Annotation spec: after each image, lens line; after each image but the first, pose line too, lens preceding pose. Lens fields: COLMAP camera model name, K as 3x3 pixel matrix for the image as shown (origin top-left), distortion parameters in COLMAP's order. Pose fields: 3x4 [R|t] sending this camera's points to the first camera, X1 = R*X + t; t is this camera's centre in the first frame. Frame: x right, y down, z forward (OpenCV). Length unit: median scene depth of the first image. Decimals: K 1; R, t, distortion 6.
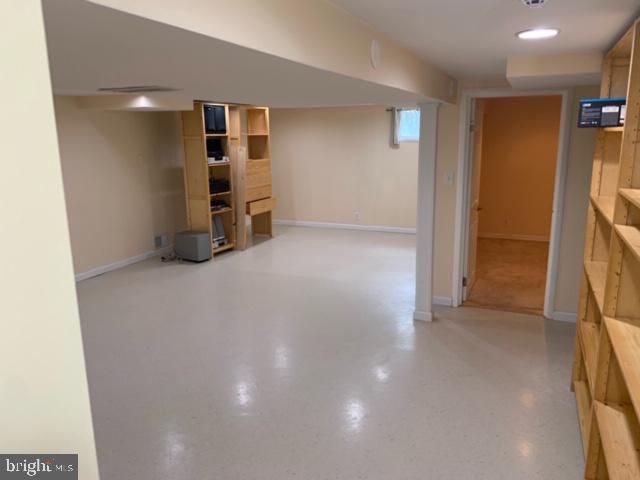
lens RADIAL K [[495.6, 0, 322.5], [0, 495.6, 234.7], [0, 0, 1]] dist [0.075630, -0.049027]
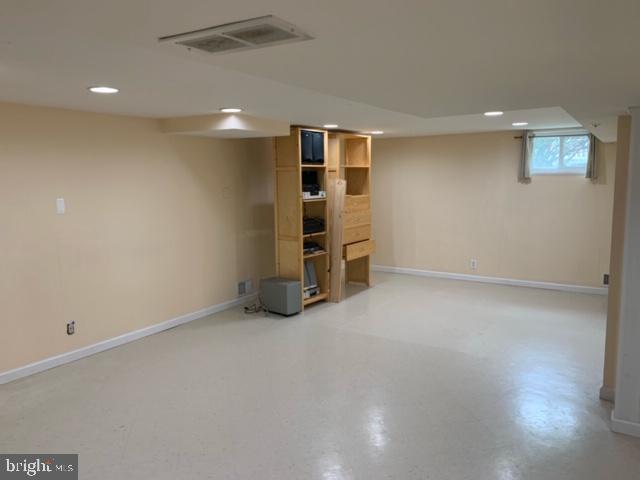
lens RADIAL K [[495.6, 0, 318.8], [0, 495.6, 242.0], [0, 0, 1]] dist [0.075630, -0.049027]
pose [[0.987249, 0.025595, -0.157114, -0.064670], [-0.035816, 0.997398, -0.062568, -0.016865], [0.155104, 0.067397, 0.985596, 0.169317]]
